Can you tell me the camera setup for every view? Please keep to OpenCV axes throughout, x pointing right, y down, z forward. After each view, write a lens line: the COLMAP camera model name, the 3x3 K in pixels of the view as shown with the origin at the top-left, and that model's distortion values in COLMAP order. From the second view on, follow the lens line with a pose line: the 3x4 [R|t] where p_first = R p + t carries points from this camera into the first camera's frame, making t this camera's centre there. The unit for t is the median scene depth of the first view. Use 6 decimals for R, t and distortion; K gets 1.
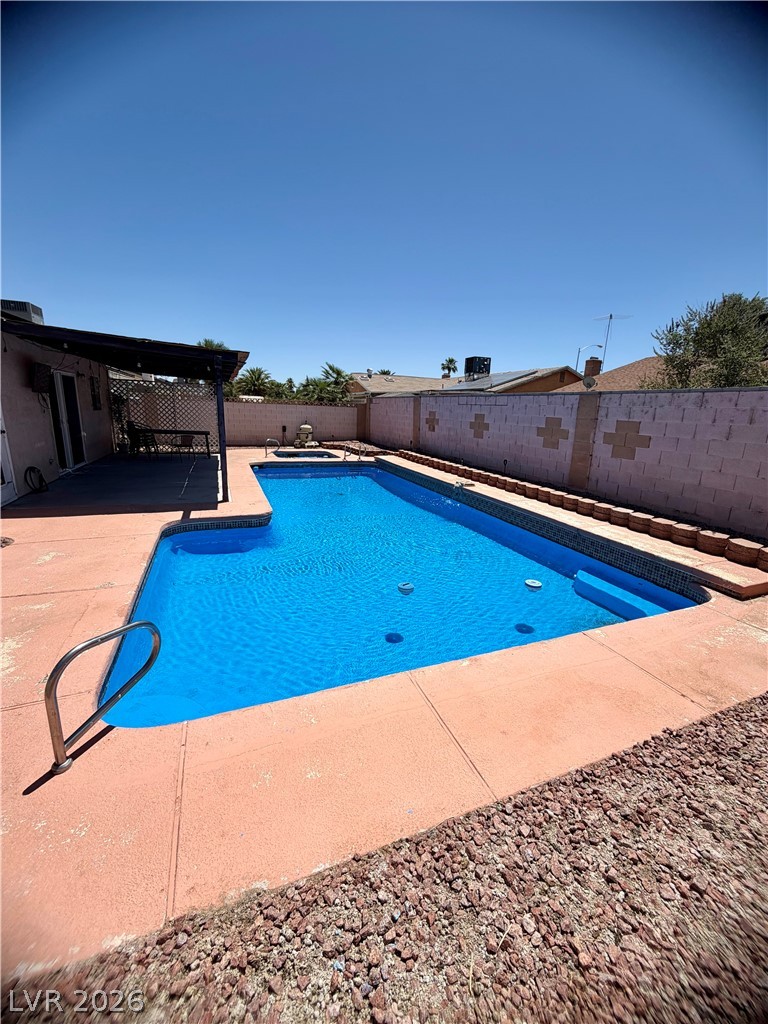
lens RADIAL K [[407.8, 0, 384.0], [0, 407.8, 512.0], [0, 0, 1]] dist [-0.001345, -0.000386]
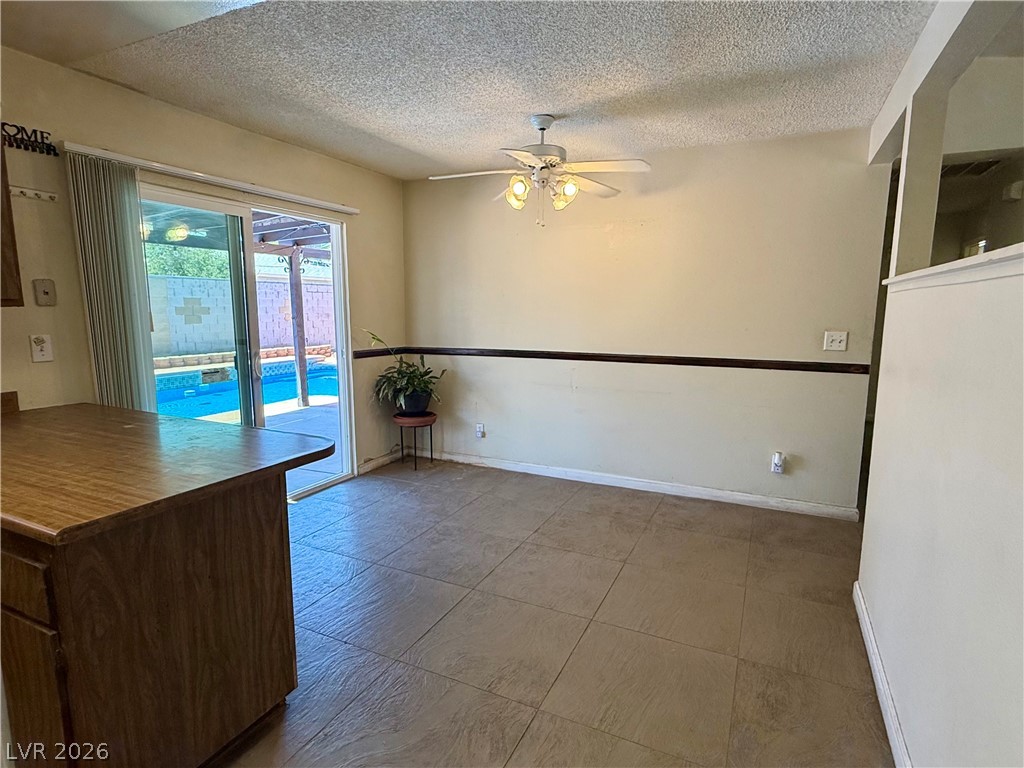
lens RADIAL K [[547.5, 0, 513.0], [0, 547.5, 389.2], [0, 0, 1]] dist [-0.000207, 0.000693]
pose [[-0.675775, -0.152983, 0.721058, -0.863452], [0.150578, 0.928946, 0.338210, -0.218159], [-0.721564, 0.337129, -0.604722, 0.783390]]
